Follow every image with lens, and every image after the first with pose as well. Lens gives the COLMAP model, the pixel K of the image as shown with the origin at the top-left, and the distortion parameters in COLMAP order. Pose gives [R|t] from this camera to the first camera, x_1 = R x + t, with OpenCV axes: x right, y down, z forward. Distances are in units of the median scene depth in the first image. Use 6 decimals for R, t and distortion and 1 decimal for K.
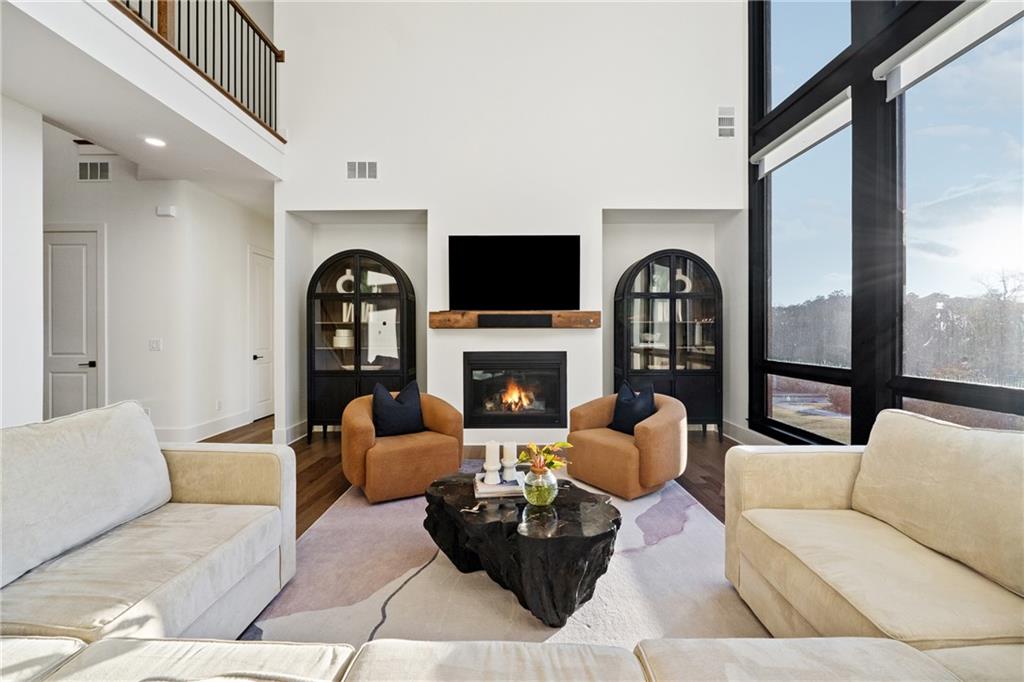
lens RADIAL K [[441.9, 0, 512.0], [0, 441.9, 341.0], [0, 0, 1]] dist [-0.001482, -0.000130]
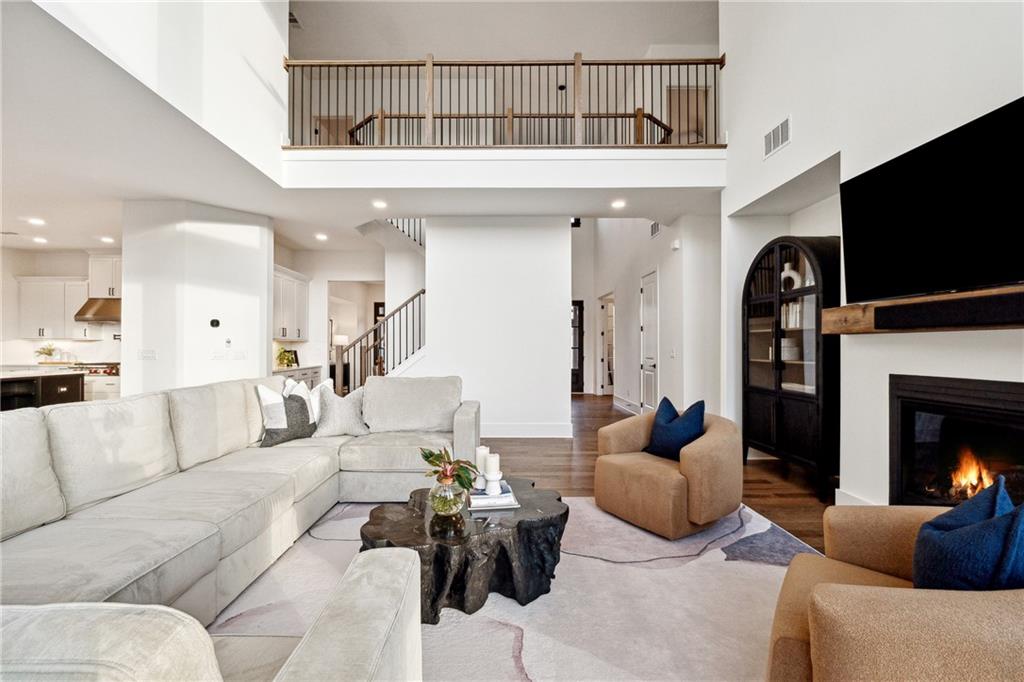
lens RADIAL K [[439.9, 0, 512.1], [0, 439.9, 348.2], [0, 0, 1]] dist [0.001313, 0.000098]
pose [[0.042980, 0.001894, -0.999074, 0.432930], [-0.004179, 0.999990, 0.001716, -0.007705], [0.999067, 0.004102, 0.042987, 0.492368]]
